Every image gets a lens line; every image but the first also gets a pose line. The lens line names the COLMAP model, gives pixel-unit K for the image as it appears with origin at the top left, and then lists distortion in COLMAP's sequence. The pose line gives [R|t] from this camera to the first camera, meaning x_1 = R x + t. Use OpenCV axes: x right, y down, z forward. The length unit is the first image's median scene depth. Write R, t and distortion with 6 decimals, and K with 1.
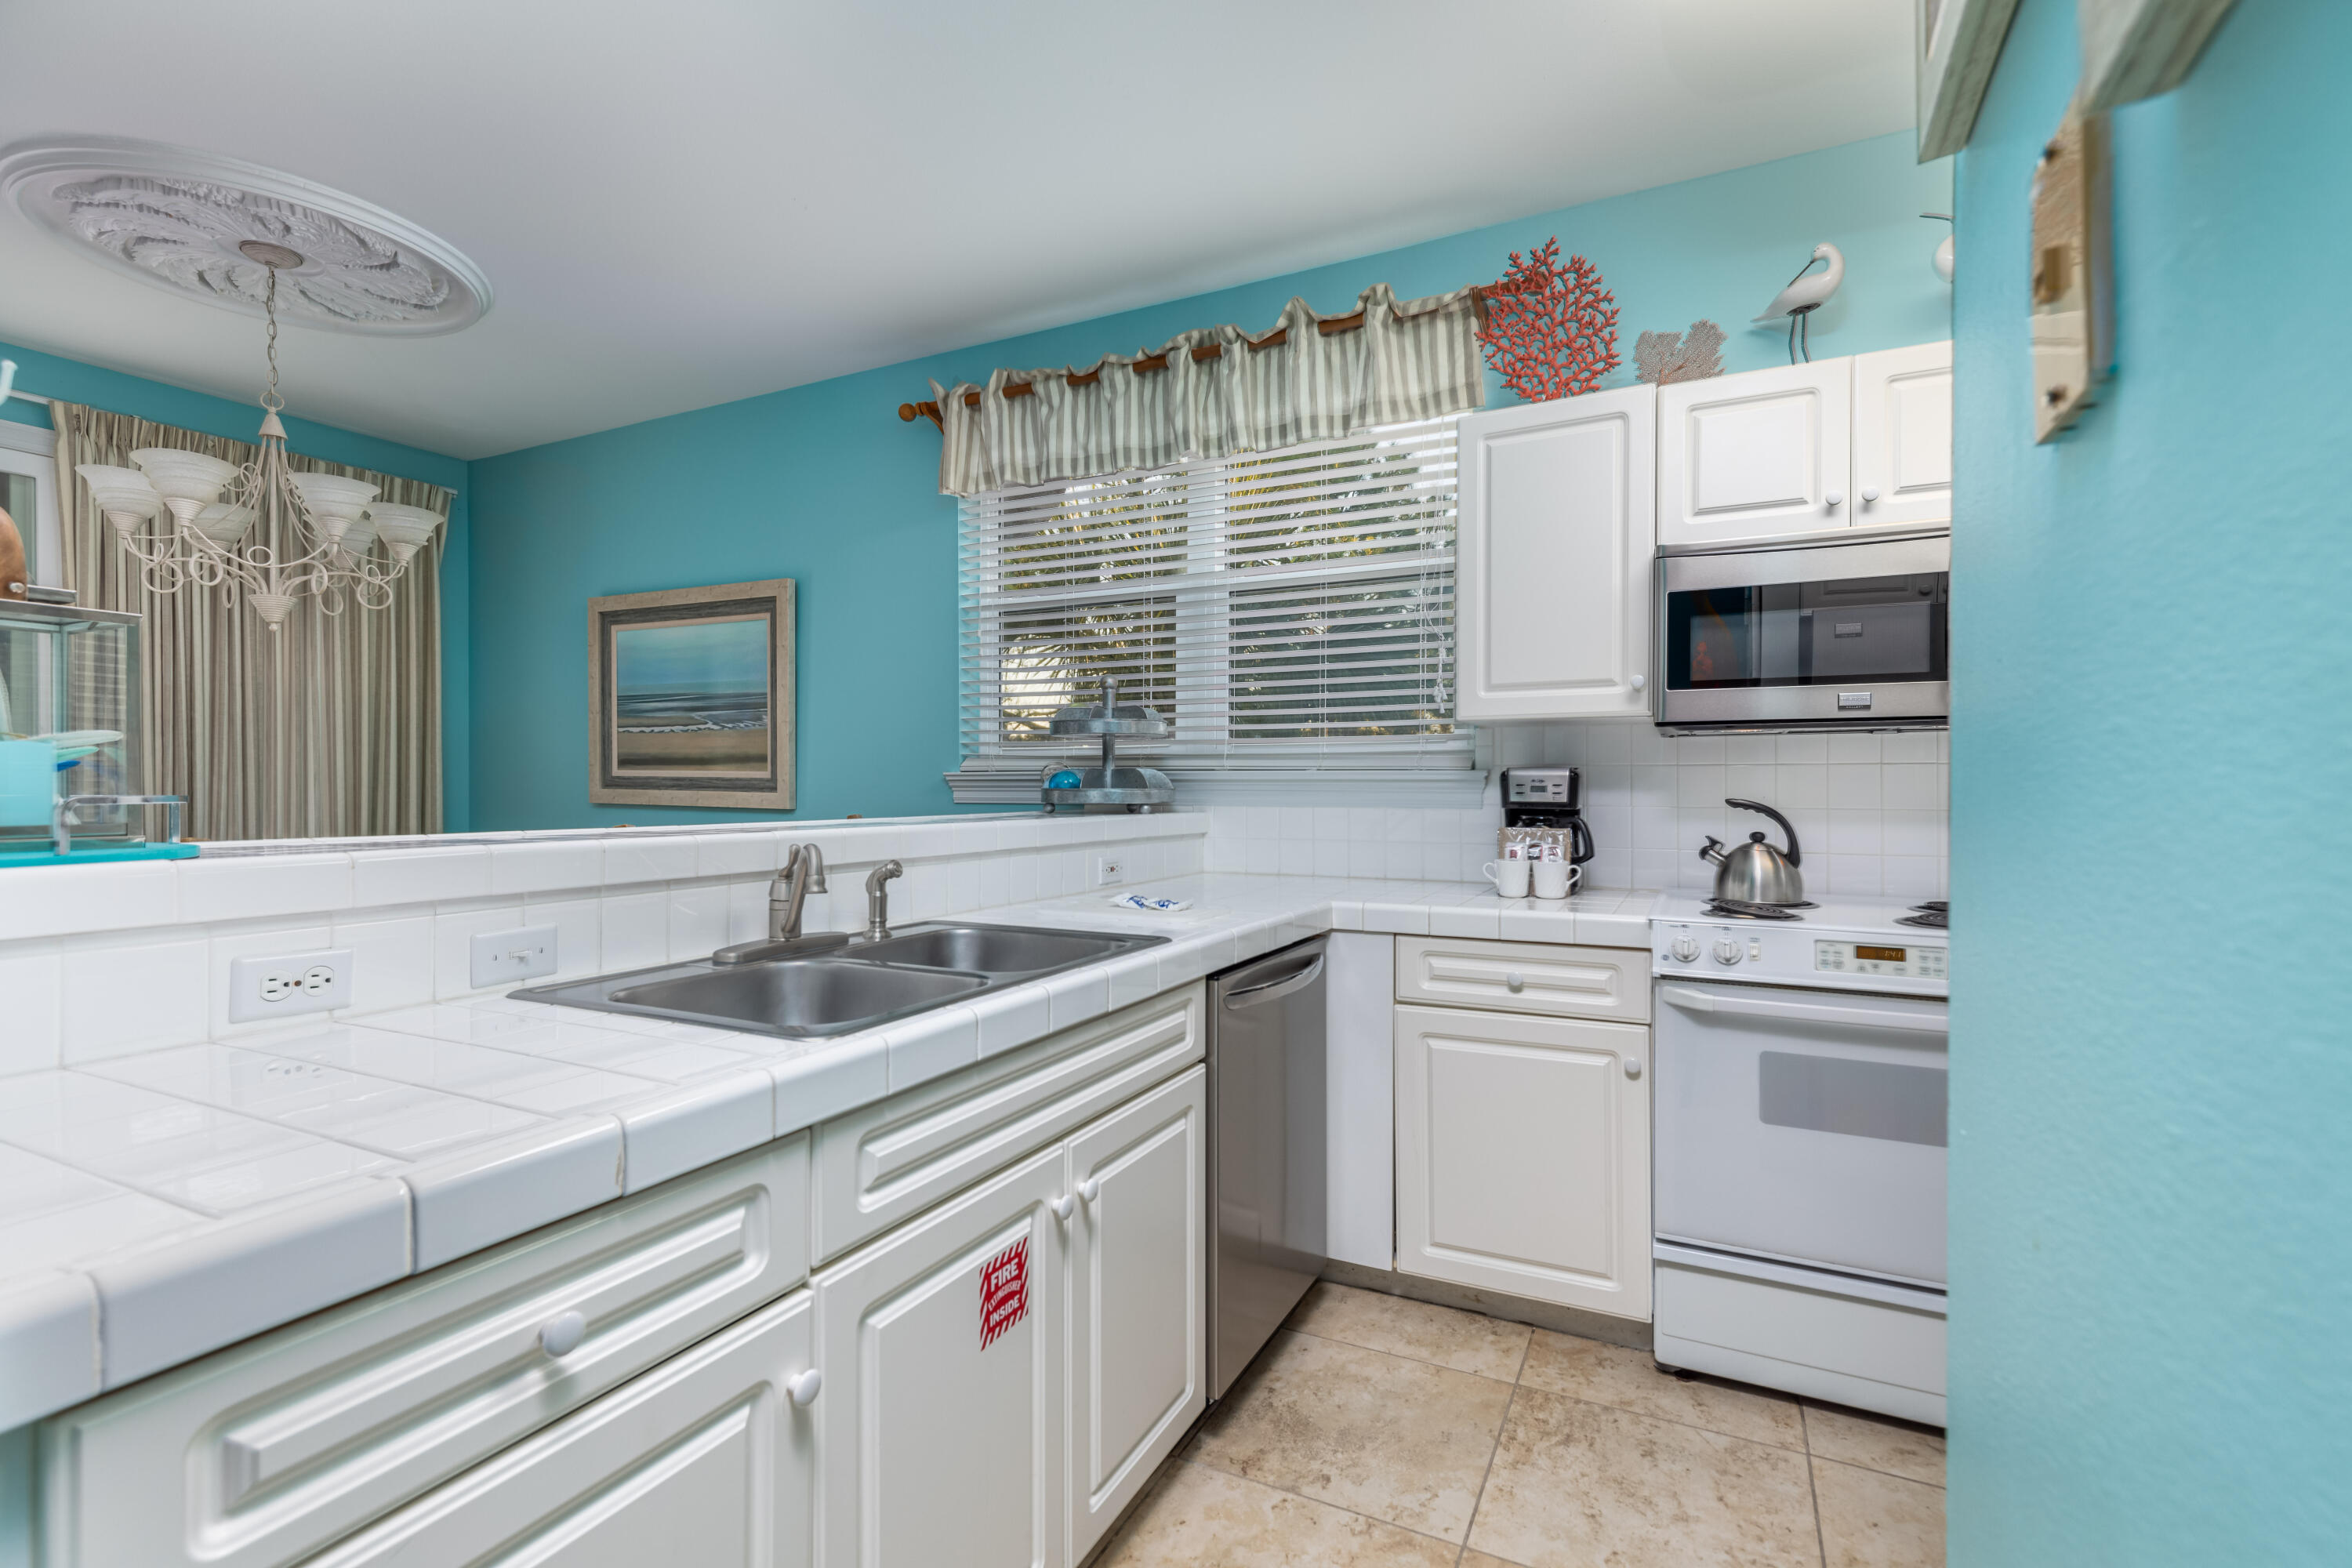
lens RADIAL K [[1073.2, 0, 1177.5], [0, 1073.2, 790.3], [0, 0, 1]] dist [0.005169, -0.000480]
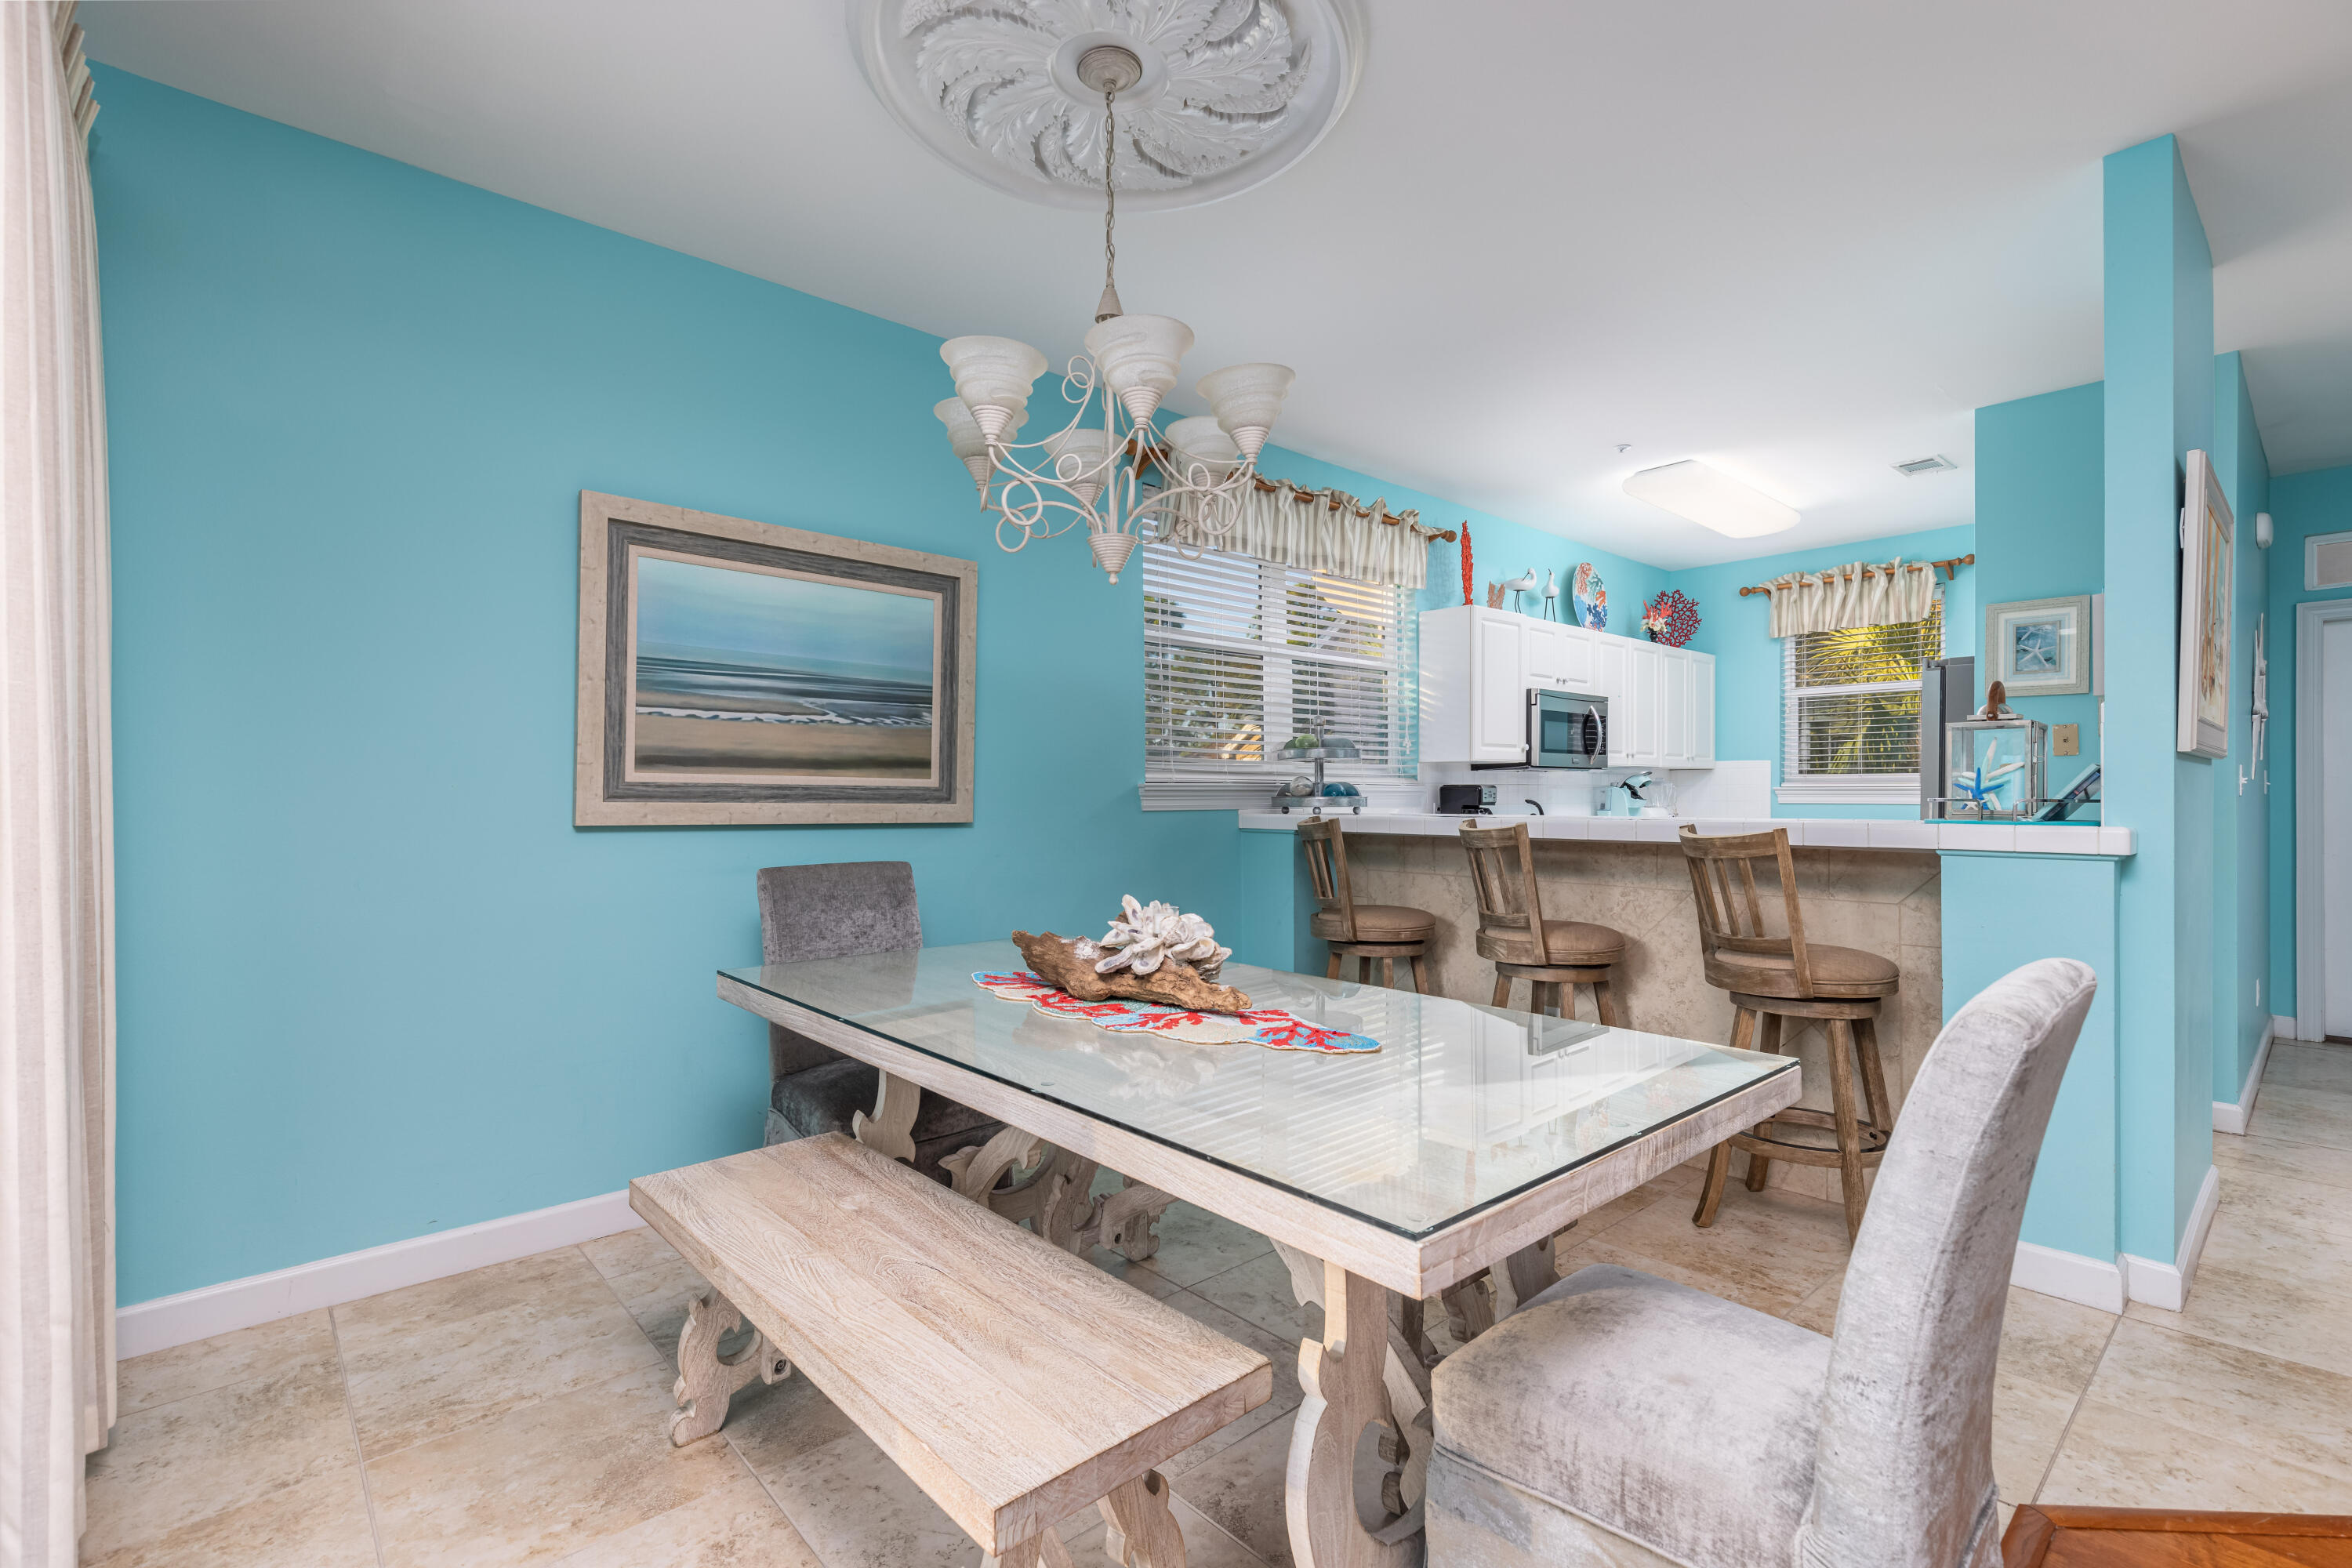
lens RADIAL K [[1073.2, 0, 1174.0], [0, 1073.2, 794.5], [0, 0, 1]] dist [0.005169, -0.000480]
pose [[0.351618, -0.001736, 0.936142, -1.633287], [0.007183, 0.999974, -0.000844, -0.005082], [-0.936116, 0.007021, 0.351622, 0.773636]]
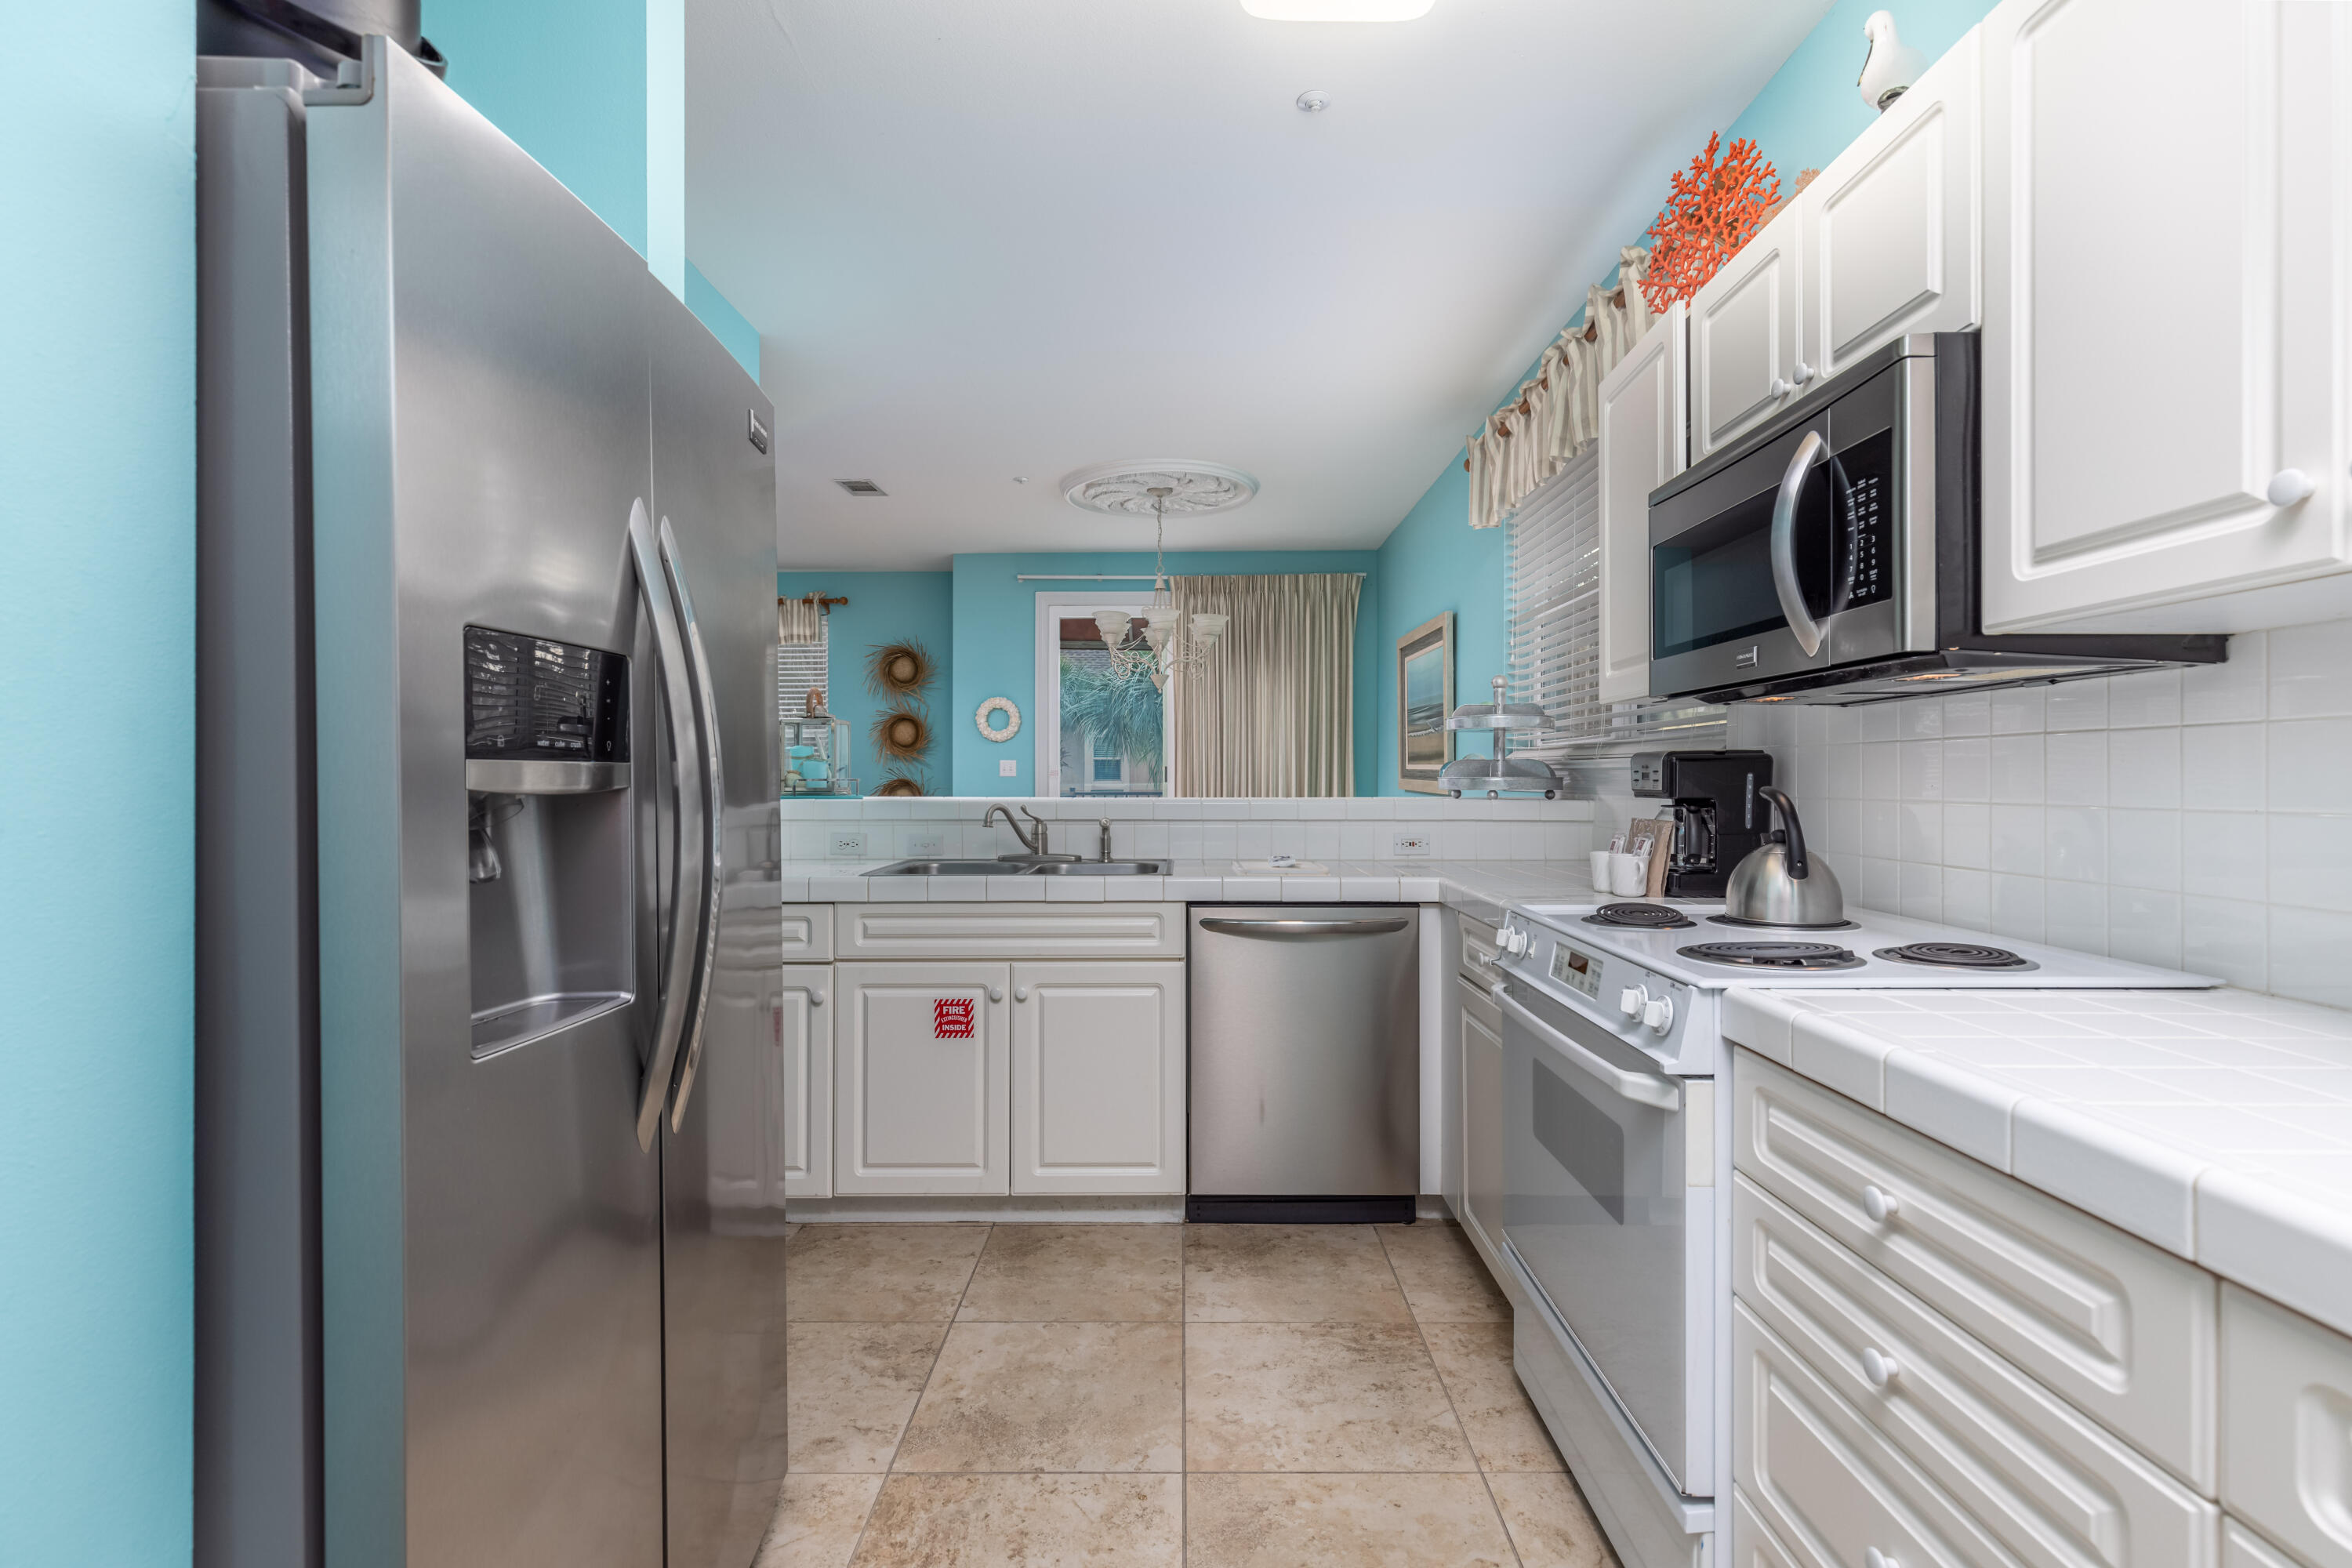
lens RADIAL K [[1073.2, 0, 1176.2], [0, 1073.2, 779.9], [0, 0, 1]] dist [0.005169, -0.000480]
pose [[0.441434, 0.004610, -0.897282, 0.916392], [-0.008076, 0.999967, 0.001165, 0.000854], [0.897257, 0.006732, 0.441457, 0.228399]]
